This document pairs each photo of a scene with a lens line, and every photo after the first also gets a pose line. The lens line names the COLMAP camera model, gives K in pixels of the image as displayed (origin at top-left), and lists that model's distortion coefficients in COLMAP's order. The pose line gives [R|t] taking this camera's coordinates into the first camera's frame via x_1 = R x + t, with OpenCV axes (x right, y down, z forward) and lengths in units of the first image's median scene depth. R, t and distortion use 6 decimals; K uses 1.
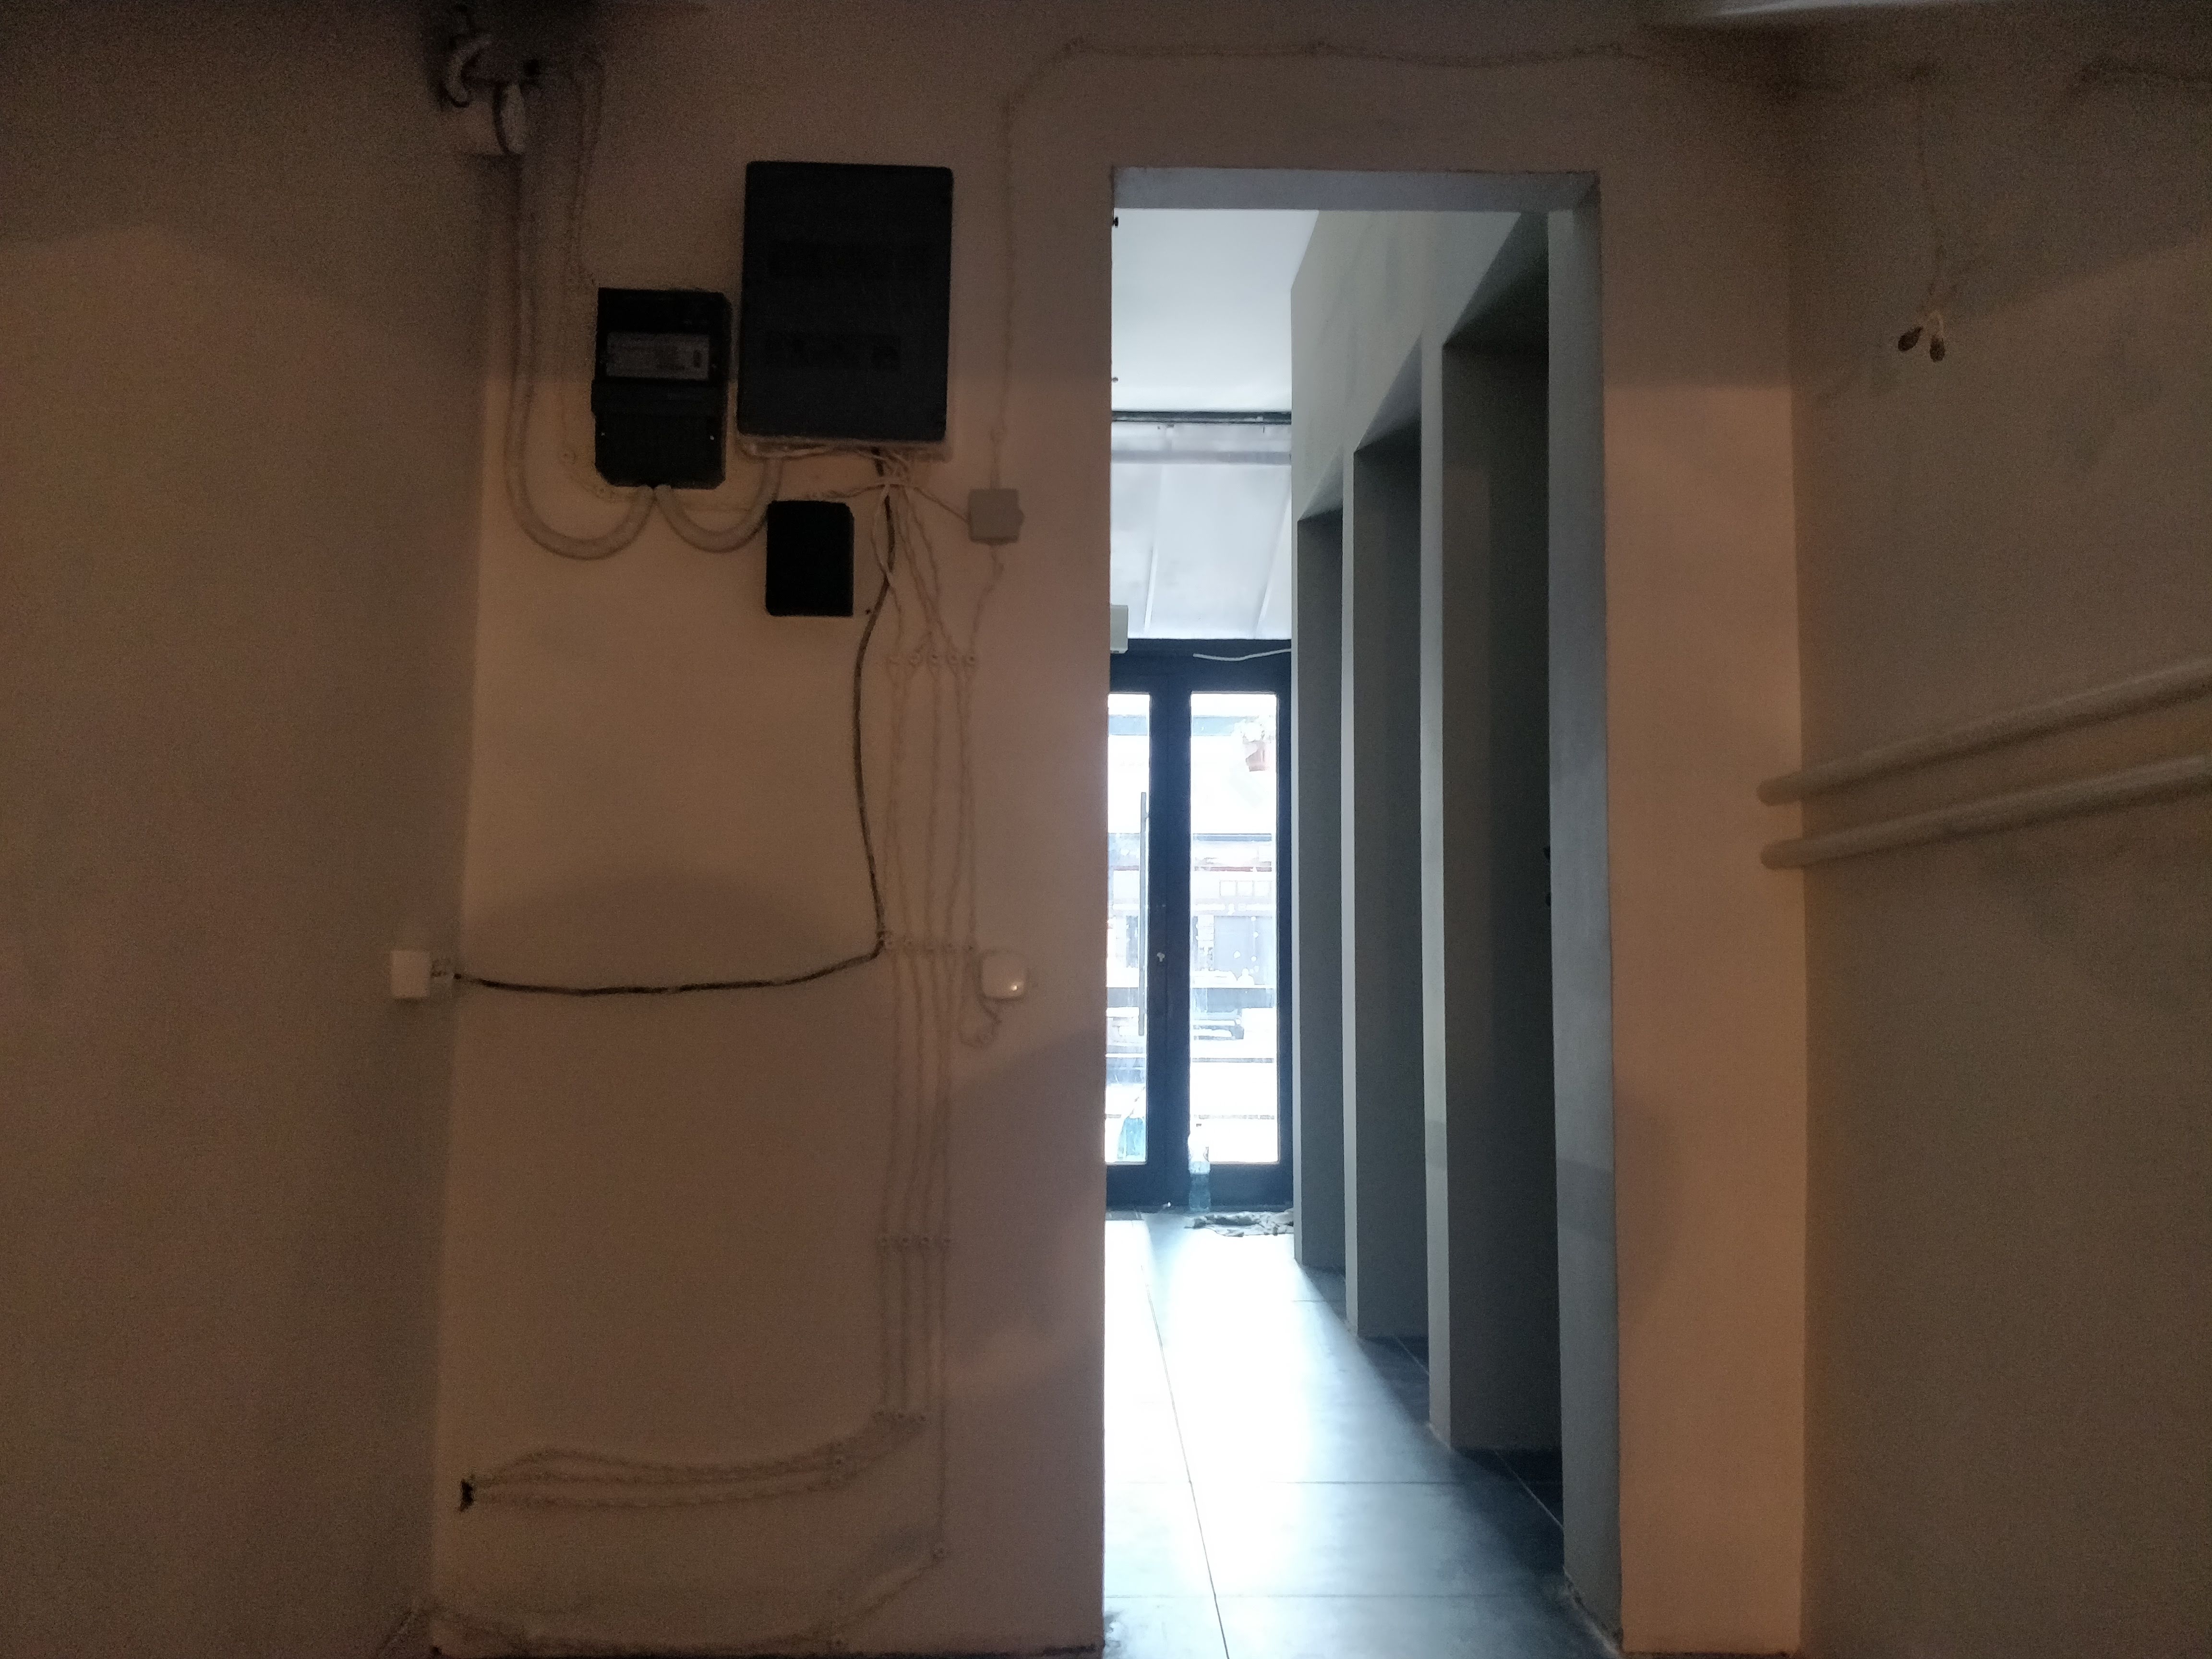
lens RADIAL K [[1864.0, 0, 1129.9], [0, 1864.0, 821.7], [0, 0, 1]] dist [0.104930, -0.216791]
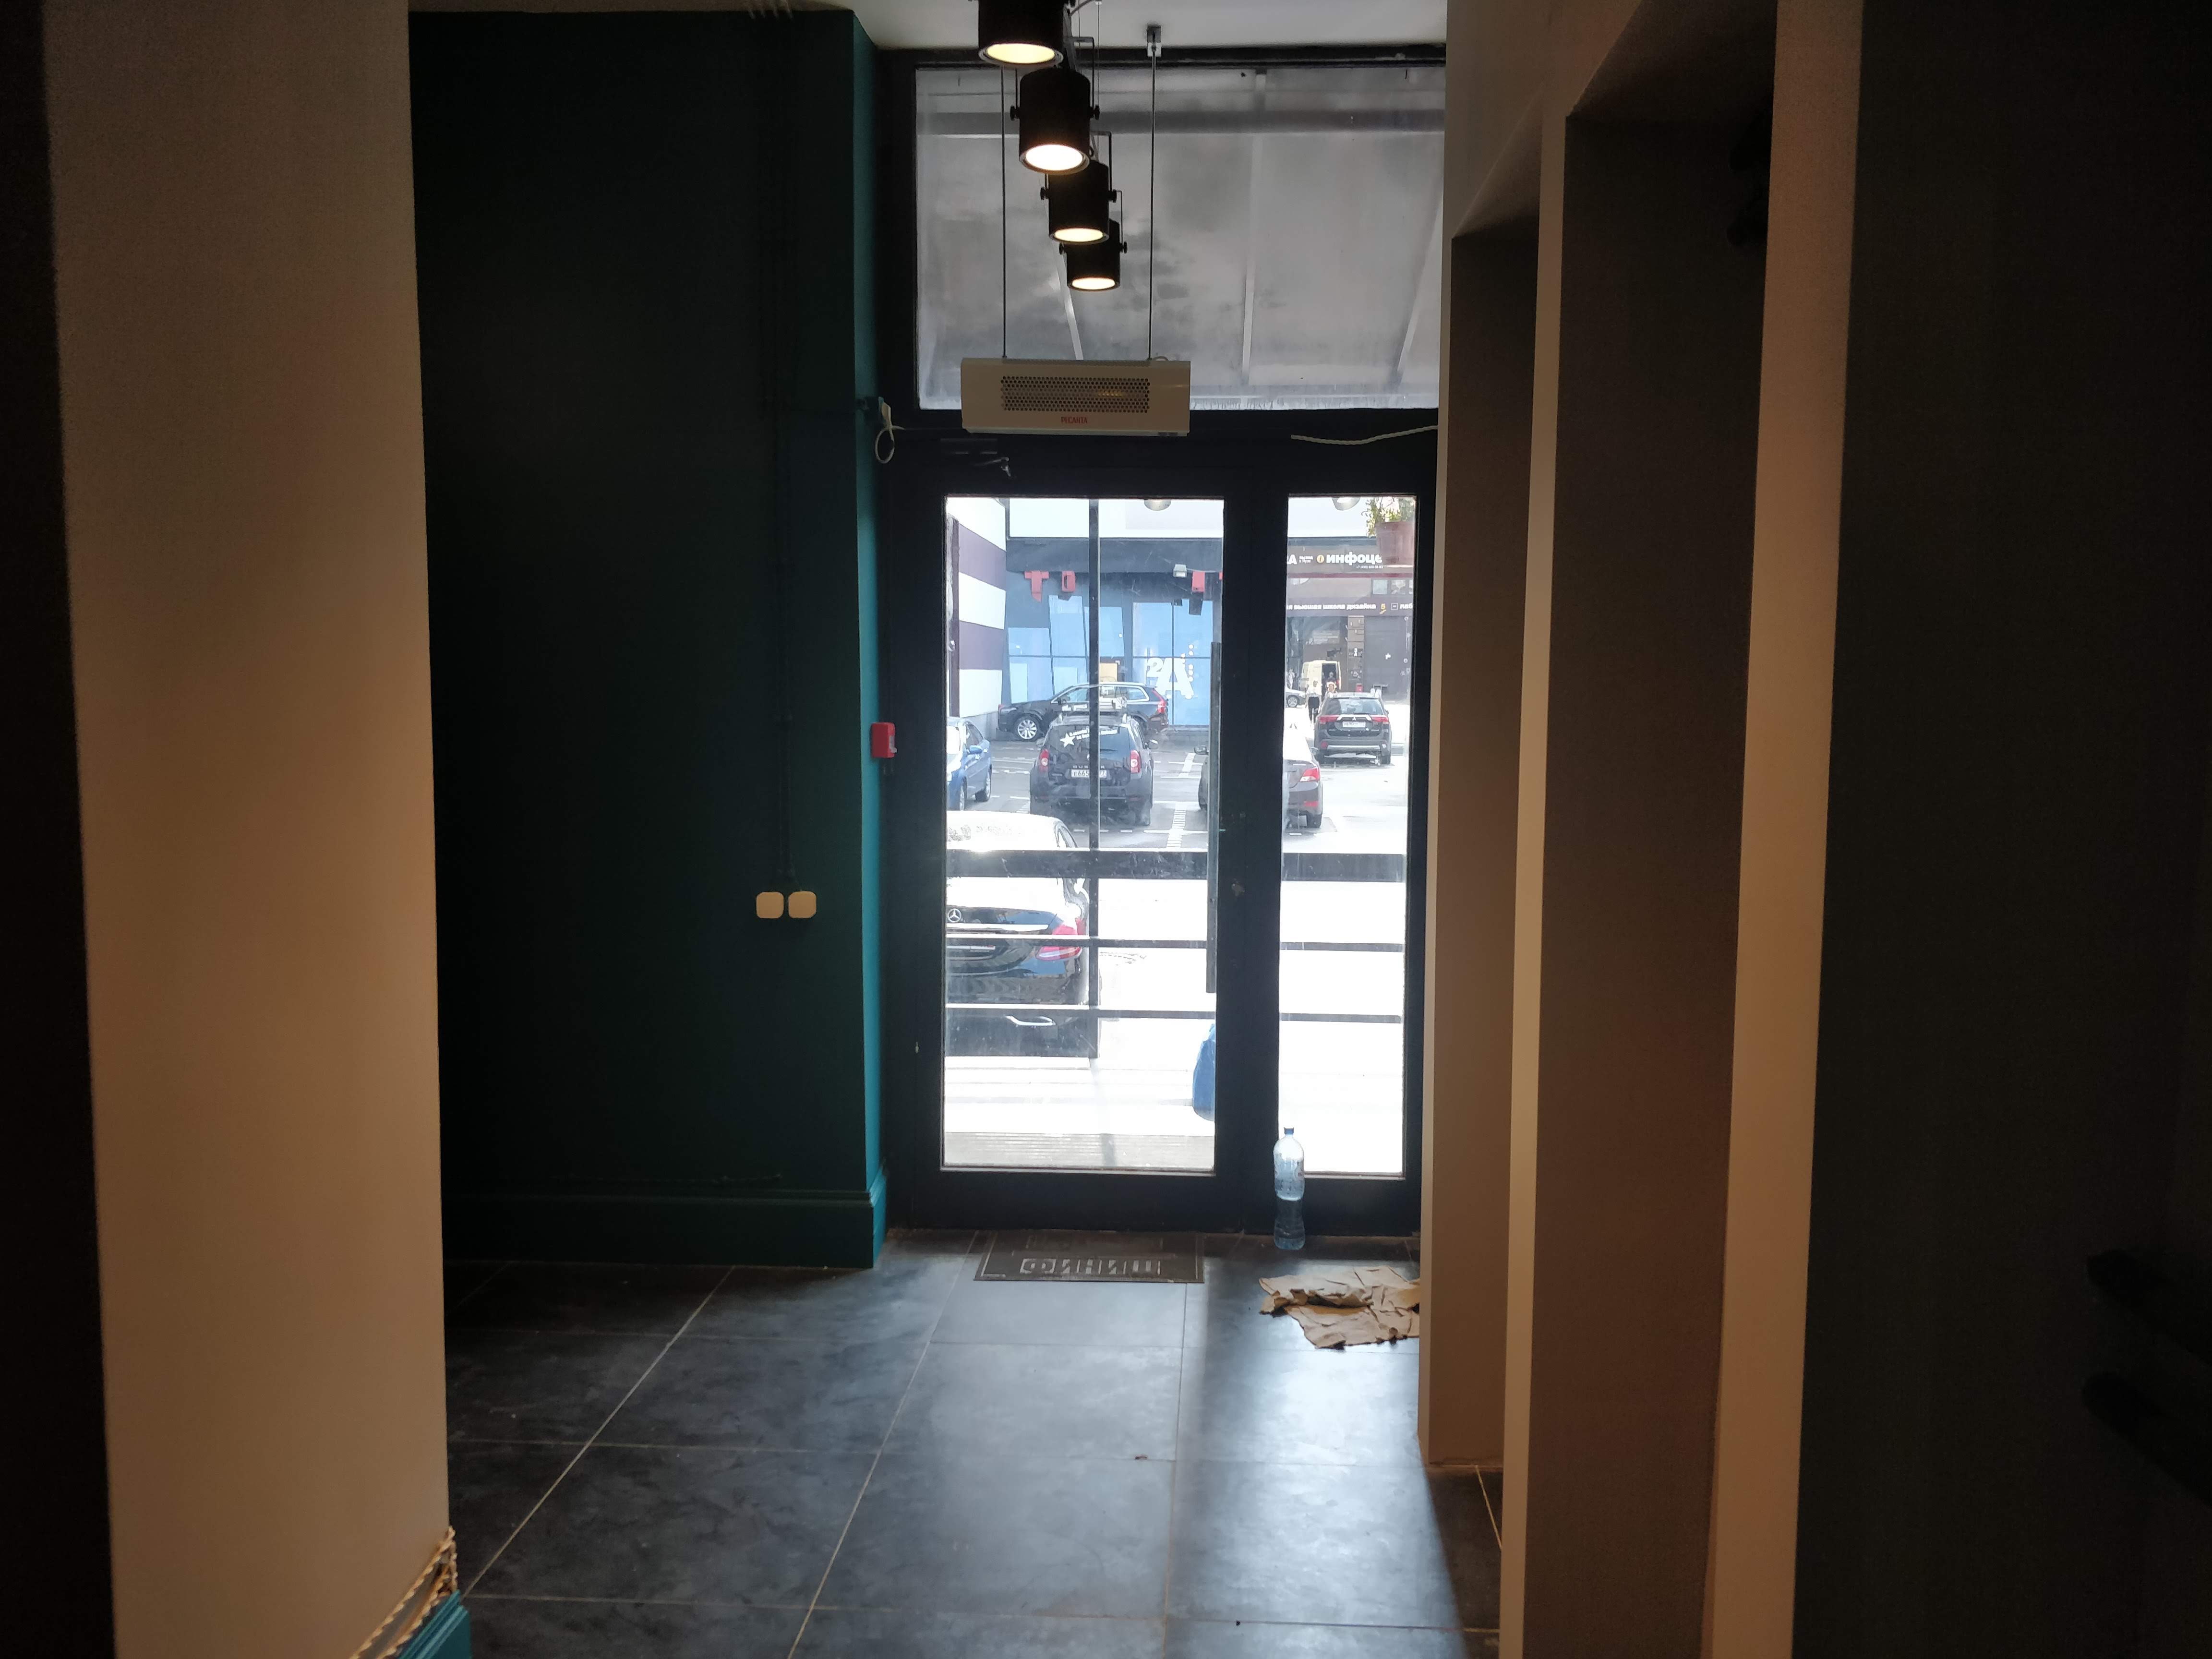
lens RADIAL K [[1864.0, 0, 1129.9], [0, 1864.0, 821.7], [0, 0, 1]] dist [0.104930, -0.216791]
pose [[0.996731, 0.008535, -0.080336, 0.031568], [0.004914, 0.986156, 0.165747, -0.063193], [0.080638, -0.165600, 0.982891, 0.309485]]
